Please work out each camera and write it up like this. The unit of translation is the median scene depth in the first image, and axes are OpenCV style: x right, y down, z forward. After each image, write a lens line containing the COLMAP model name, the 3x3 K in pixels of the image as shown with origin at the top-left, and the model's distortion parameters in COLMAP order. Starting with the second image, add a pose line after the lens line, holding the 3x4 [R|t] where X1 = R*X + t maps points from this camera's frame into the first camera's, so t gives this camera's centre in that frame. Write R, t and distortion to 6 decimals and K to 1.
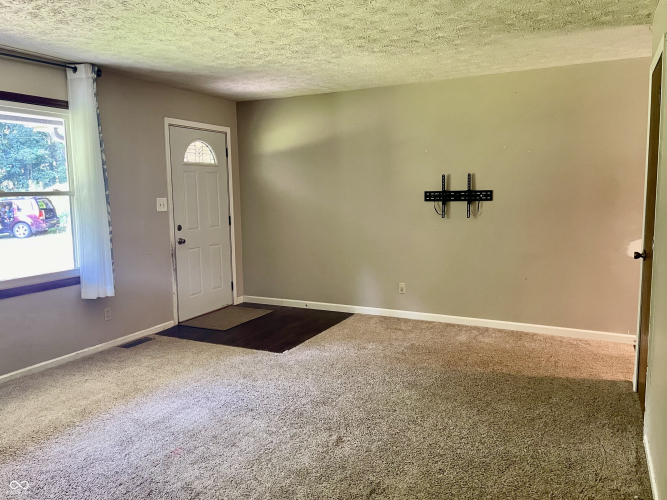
lens RADIAL K [[526.9, 0, 337.7], [0, 526.9, 243.7], [0, 0, 1]] dist [0.099734, -0.133800]
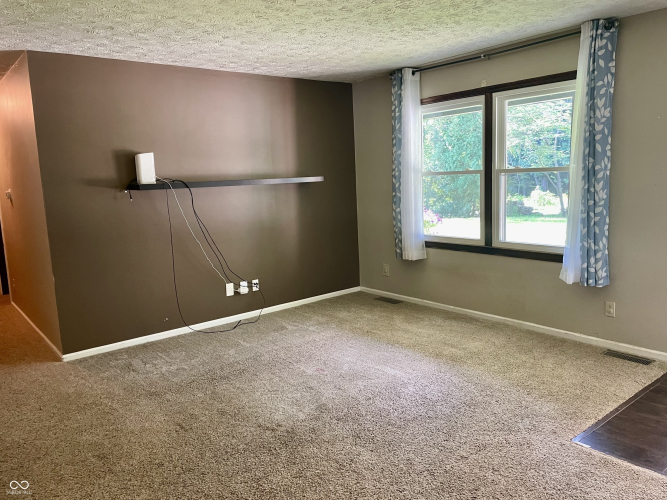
lens RADIAL K [[526.9, 0, 337.7], [0, 526.9, 243.7], [0, 0, 1]] dist [0.099734, -0.133800]
pose [[-0.426845, 0.153390, -0.891221, 0.558900], [-0.045881, 0.980567, 0.190742, -0.127209], [0.903160, 0.122308, -0.411513, 1.043087]]
